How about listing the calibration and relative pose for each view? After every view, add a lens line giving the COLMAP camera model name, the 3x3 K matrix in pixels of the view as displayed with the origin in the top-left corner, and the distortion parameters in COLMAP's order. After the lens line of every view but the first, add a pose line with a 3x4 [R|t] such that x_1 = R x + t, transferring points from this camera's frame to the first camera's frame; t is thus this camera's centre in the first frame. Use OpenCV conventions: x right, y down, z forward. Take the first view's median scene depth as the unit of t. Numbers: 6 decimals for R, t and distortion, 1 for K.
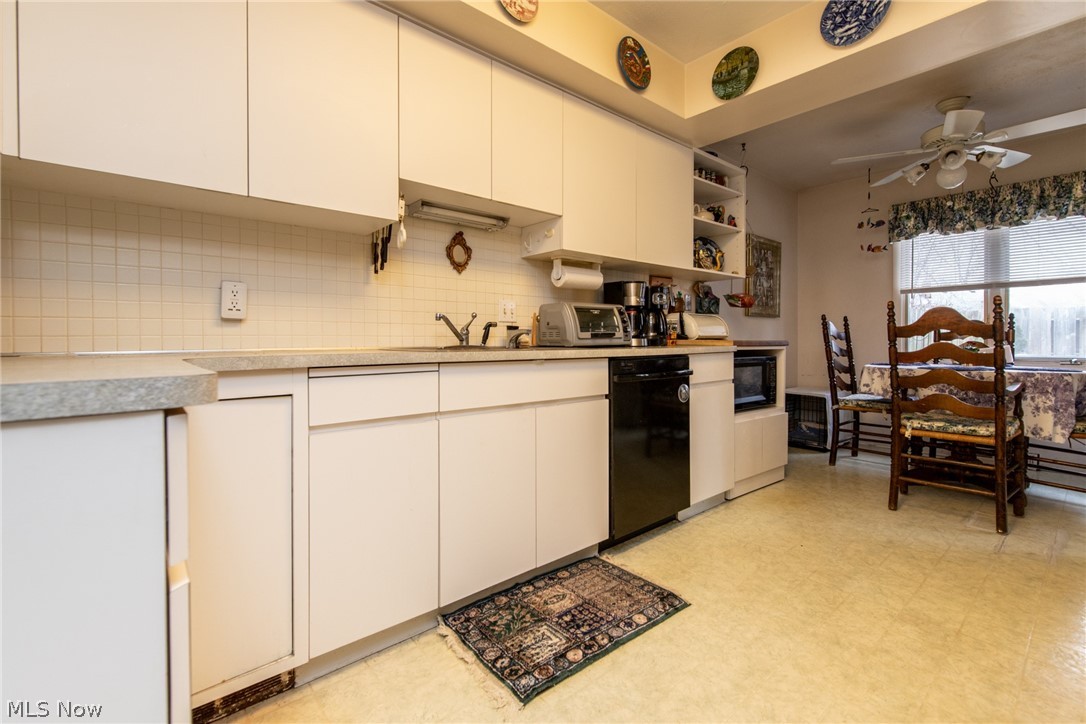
lens RADIAL K [[477.1, 0, 535.5], [0, 477.1, 341.7], [0, 0, 1]] dist [0.002013, -0.001930]
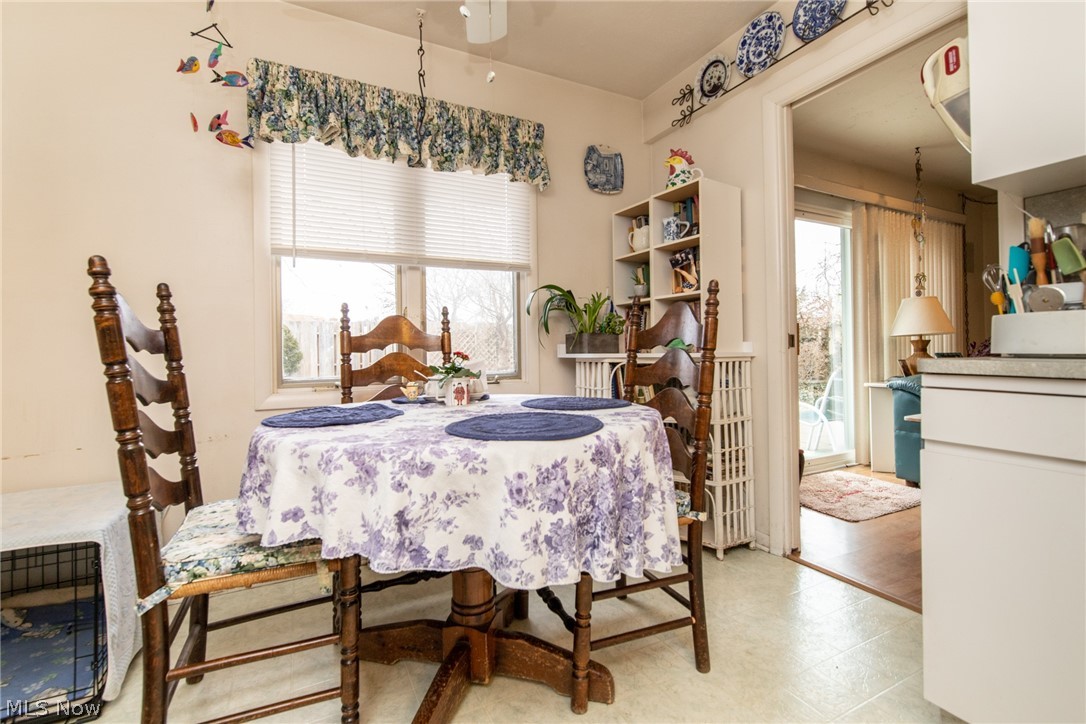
lens RADIAL K [[477.1, 0, 541.0], [0, 477.1, 348.9], [0, 0, 1]] dist [0.002013, -0.001930]
pose [[0.229603, -0.001756, 0.973283, 0.583795], [0.015804, 0.999873, -0.001925, -0.002091], [-0.973156, 0.015823, 0.229602, 1.014898]]
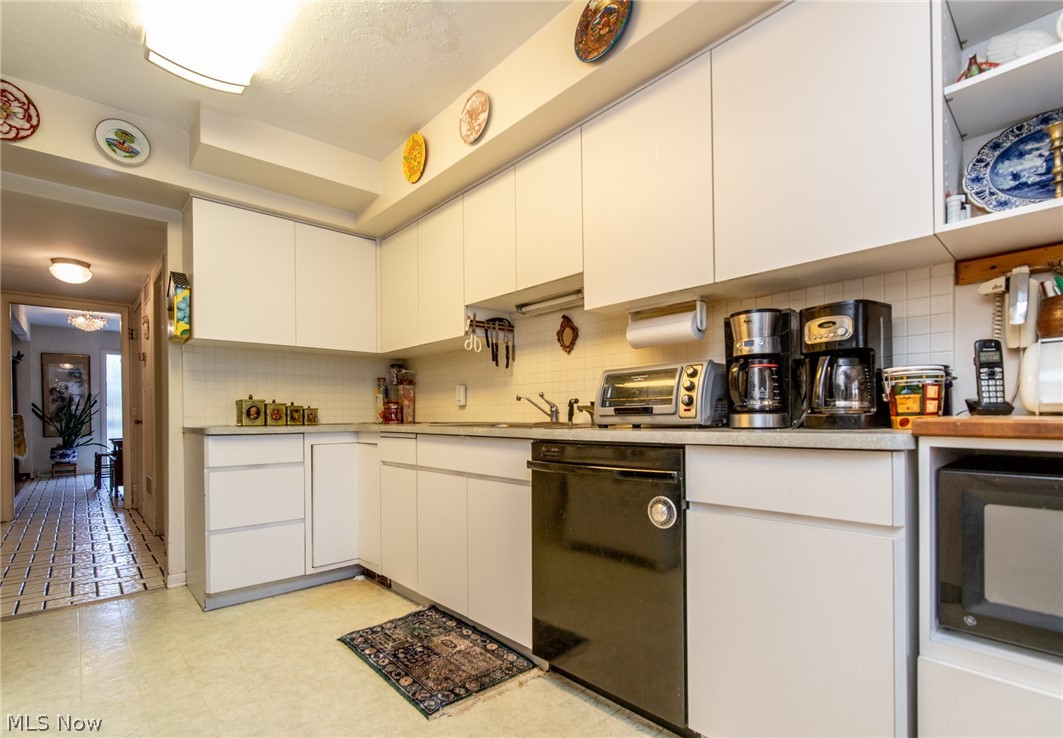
lens RADIAL K [[491.8, 0, 525.0], [0, 491.8, 417.2], [0, 0, 1]] dist [-0.005909, 0.001622]
pose [[0.044346, 0.004950, -0.999004, 0.824245], [0.004574, 0.999976, 0.005158, -0.007783], [0.999006, -0.004798, 0.044322, 0.760613]]
